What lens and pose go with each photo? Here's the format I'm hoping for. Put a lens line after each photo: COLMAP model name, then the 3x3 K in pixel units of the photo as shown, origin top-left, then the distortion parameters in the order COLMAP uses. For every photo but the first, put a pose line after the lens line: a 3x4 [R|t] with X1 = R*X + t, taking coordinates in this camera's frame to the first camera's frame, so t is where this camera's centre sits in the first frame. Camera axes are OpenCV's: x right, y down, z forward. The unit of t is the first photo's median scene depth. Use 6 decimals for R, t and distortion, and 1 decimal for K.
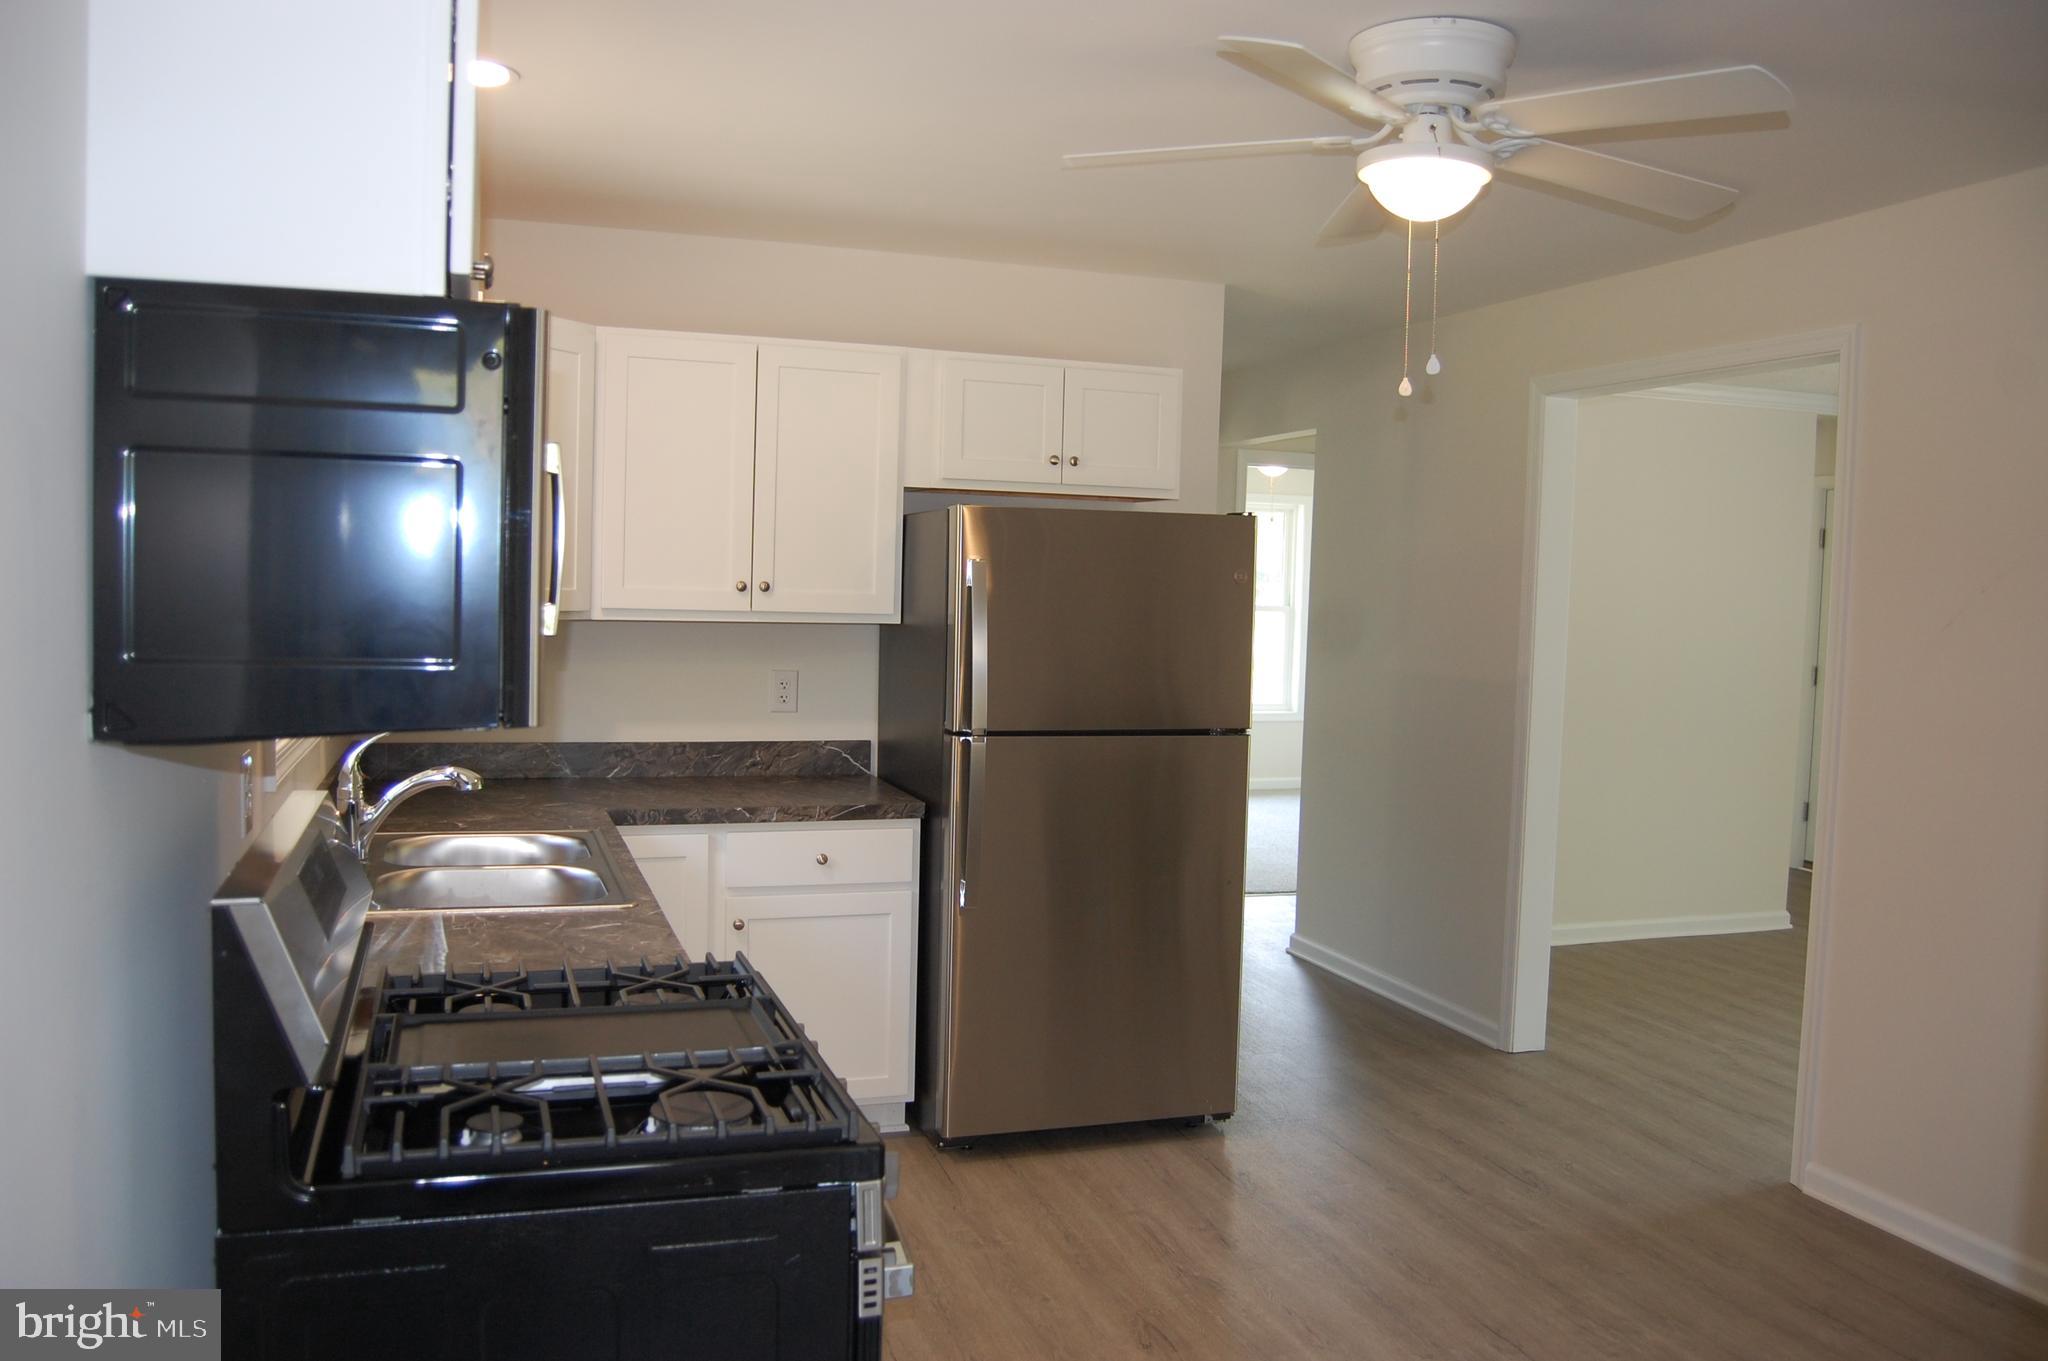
lens RADIAL K [[1607.2, 0, 1035.4], [0, 1607.2, 674.6], [0, 0, 1]] dist [-0.034199, -0.002072]
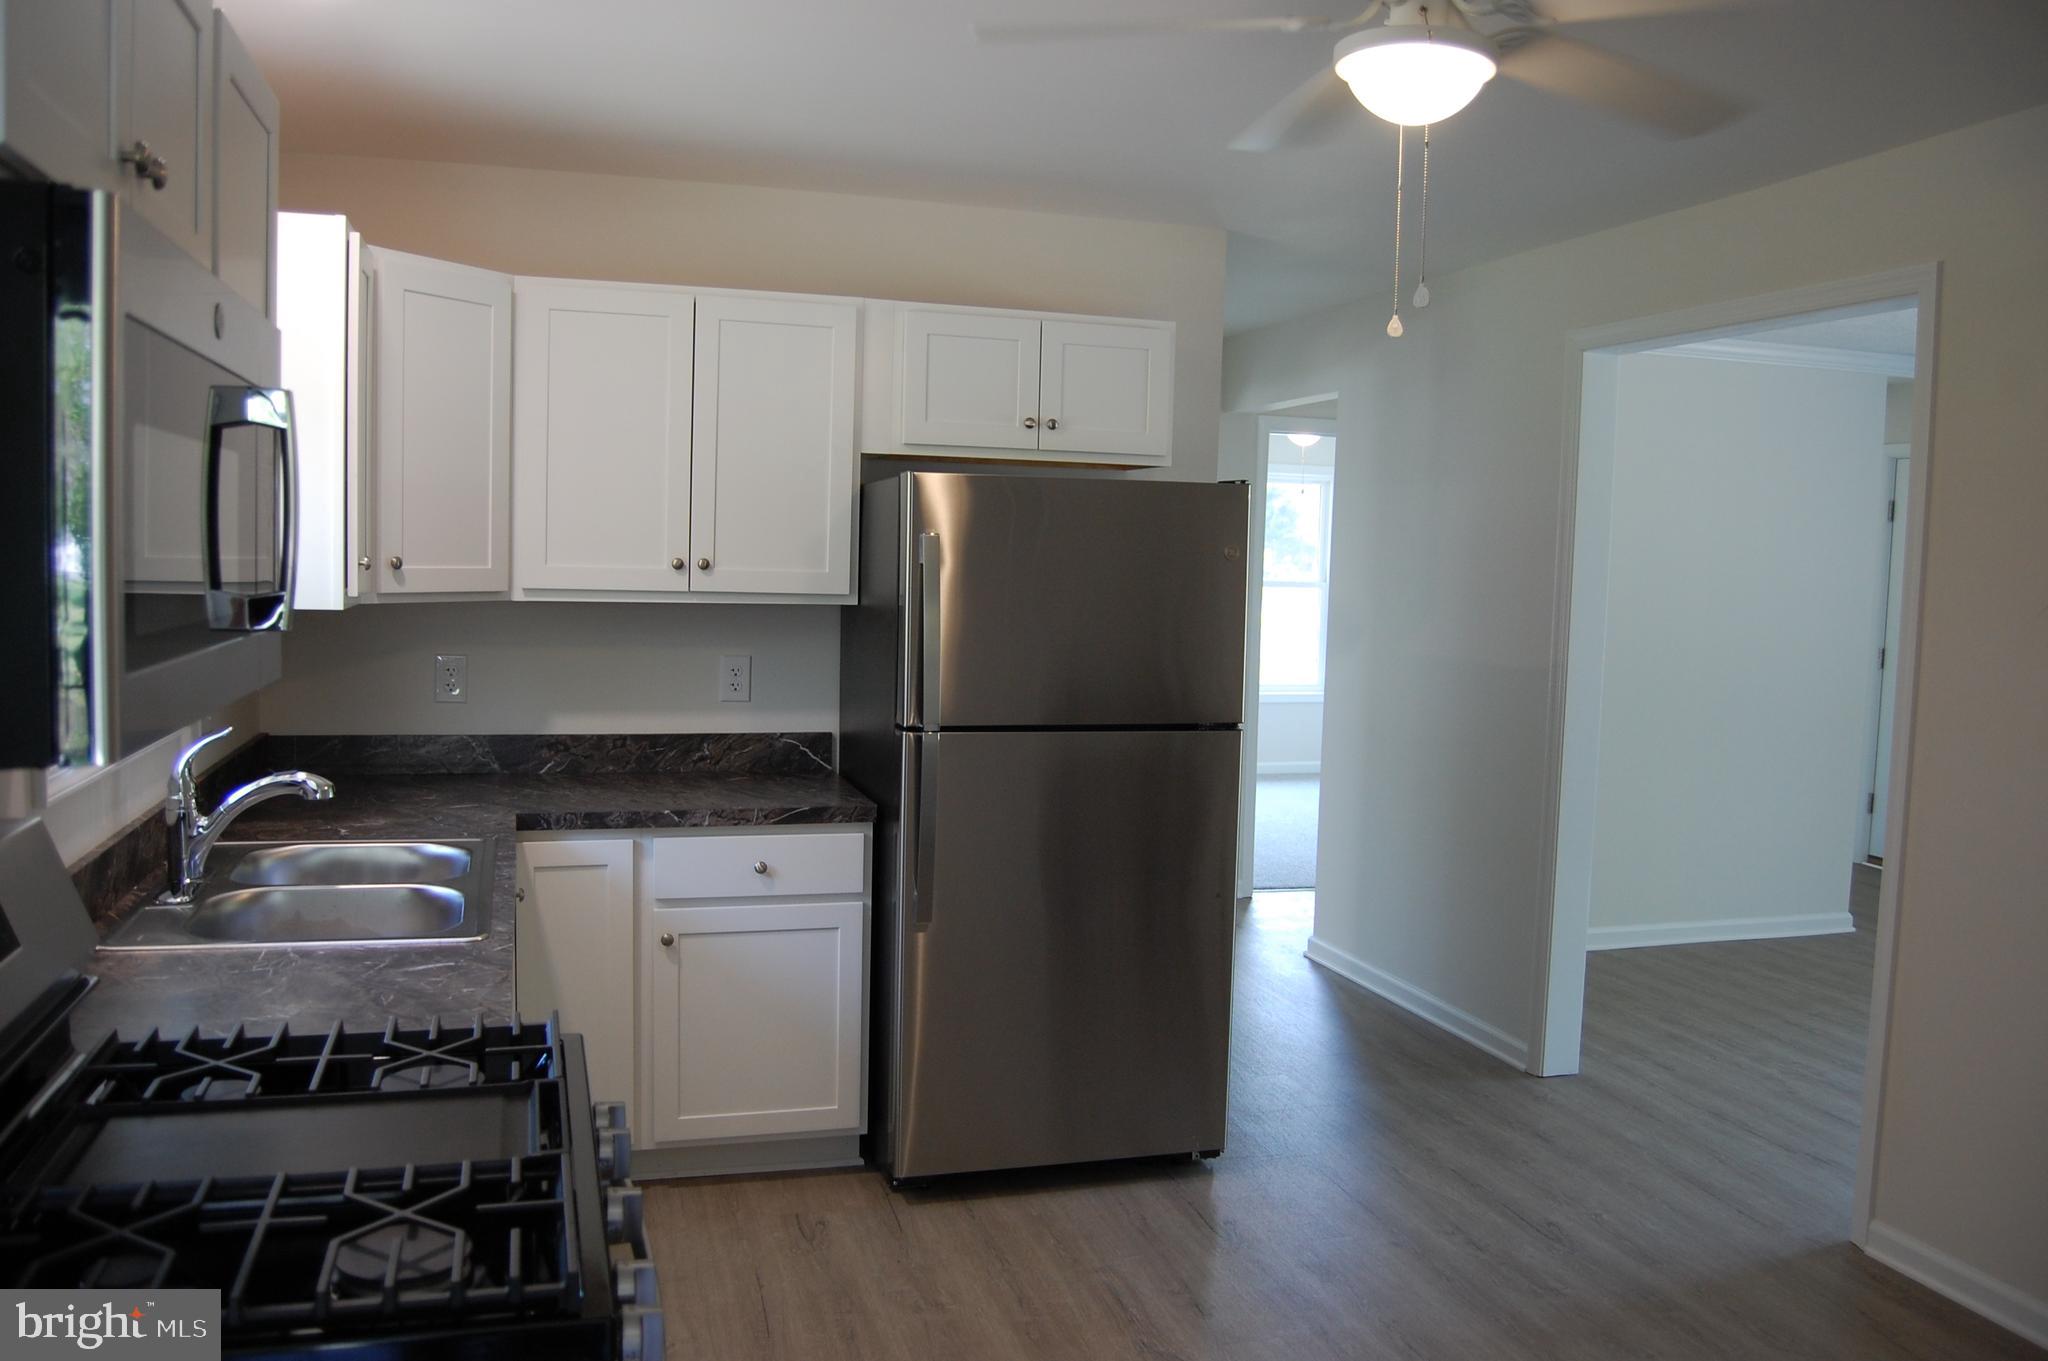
lens RADIAL K [[1607.2, 0, 1035.4], [0, 1607.2, 674.6], [0, 0, 1]] dist [-0.034199, -0.002072]
pose [[0.999455, 0.001736, -0.032961, 0.047368], [-0.001226, 0.999879, 0.015479, -0.006746], [0.032984, -0.015430, 0.999337, 0.102252]]
